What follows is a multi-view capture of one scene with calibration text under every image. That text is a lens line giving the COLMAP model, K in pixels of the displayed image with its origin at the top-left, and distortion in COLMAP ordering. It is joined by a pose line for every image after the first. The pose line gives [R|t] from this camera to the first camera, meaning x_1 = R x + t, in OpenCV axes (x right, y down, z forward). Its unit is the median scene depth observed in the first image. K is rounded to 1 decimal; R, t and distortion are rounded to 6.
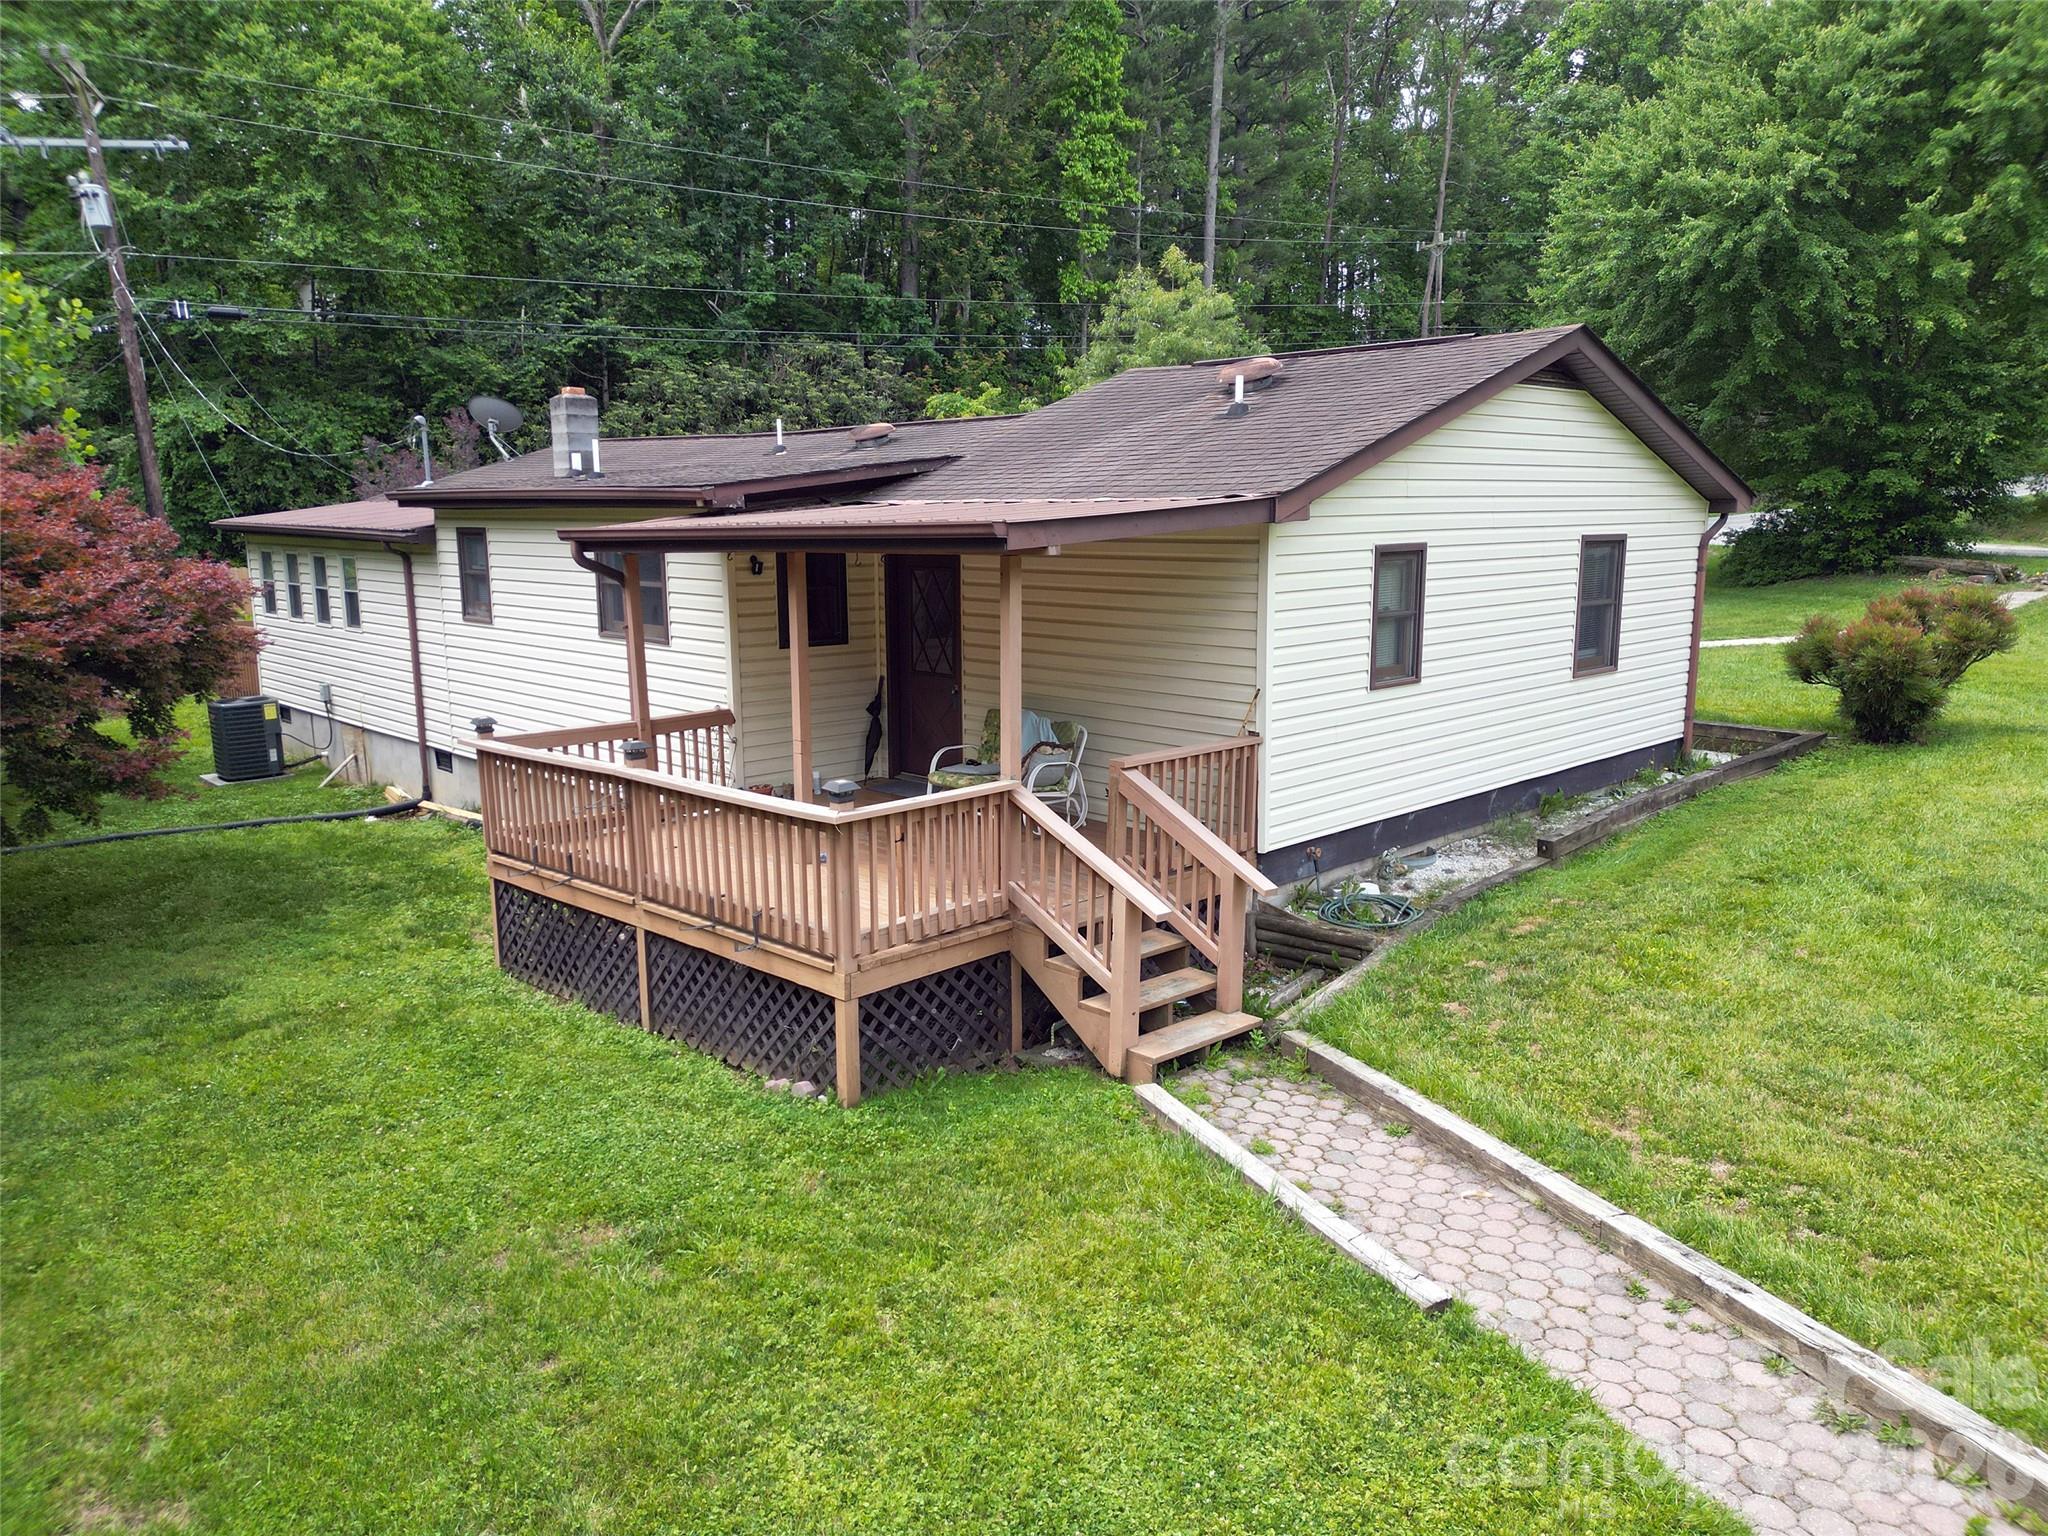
lens RADIAL K [[1428.2, 0, 1024.0], [0, 1428.2, 768.0], [0, 0, 1]] dist [0.025901, -0.000645]
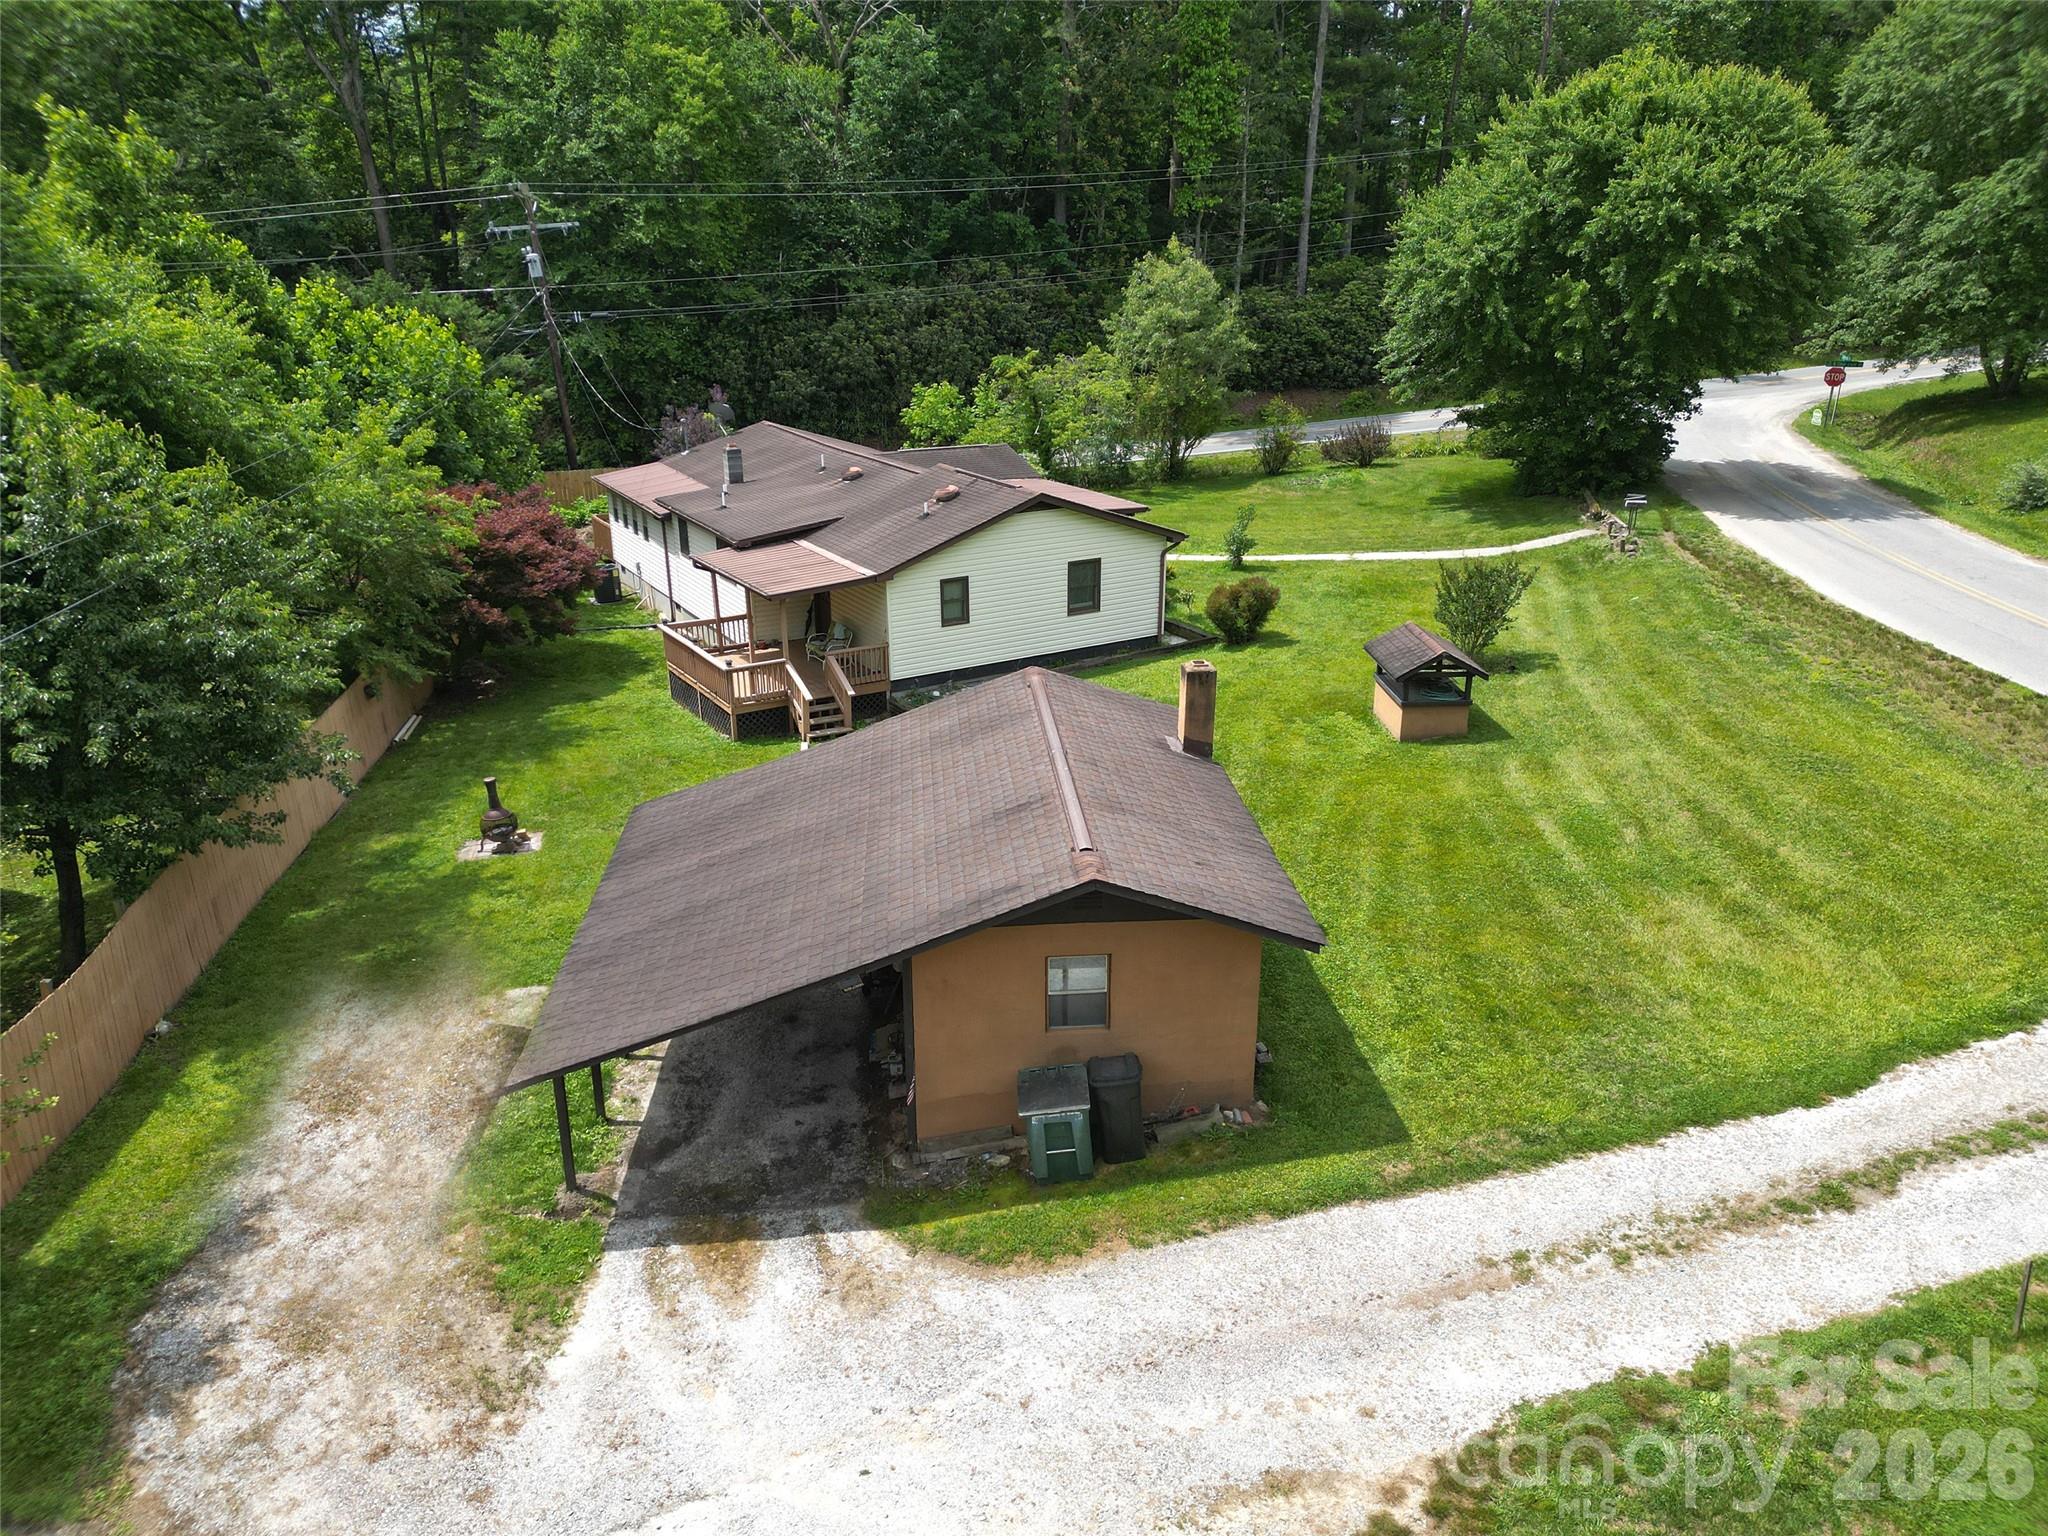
lens RADIAL K [[1428.2, 0, 1024.0], [0, 1428.2, 768.0], [0, 0, 1]] dist [0.025901, -0.000645]
pose [[0.969981, 0.089130, -0.226258, 1.009639], [-0.044629, 0.979854, 0.194667, -0.322187], [0.239051, -0.178725, 0.954417, -1.678013]]
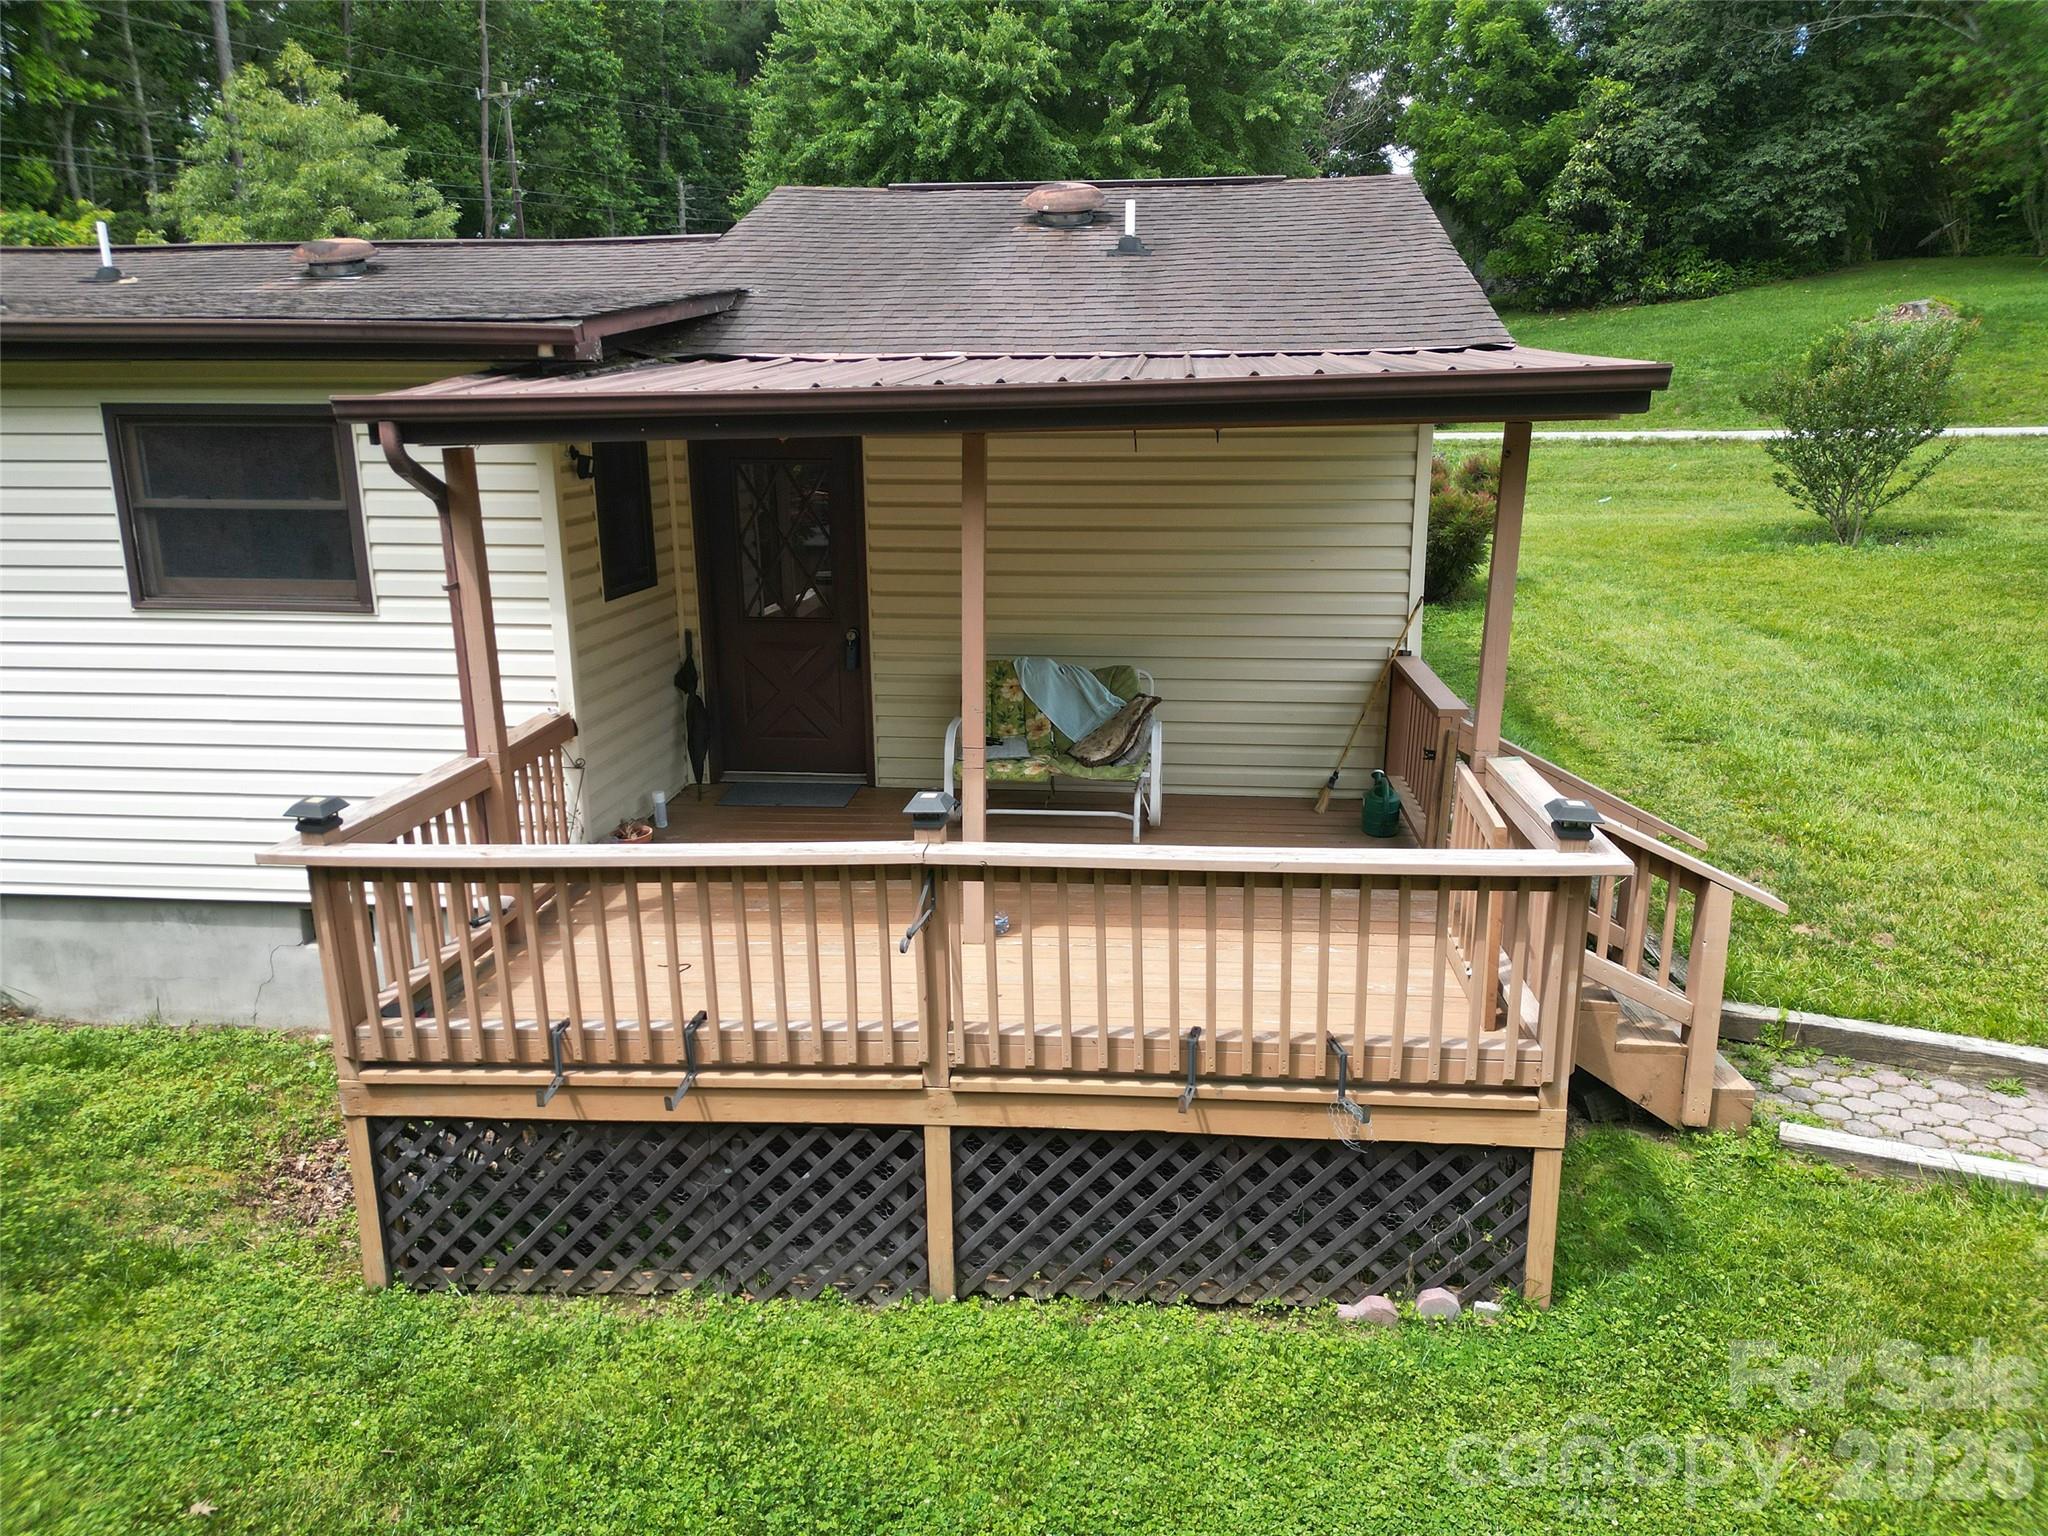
lens RADIAL K [[1428.2, 0, 1024.0], [0, 1428.2, 768.0], [0, 0, 1]] dist [0.025901, -0.000645]
pose [[0.771559, -0.159889, 0.615737, -0.429053], [0.114722, 0.987002, 0.112541, -0.063332], [-0.625728, -0.016194, 0.779873, 0.424665]]
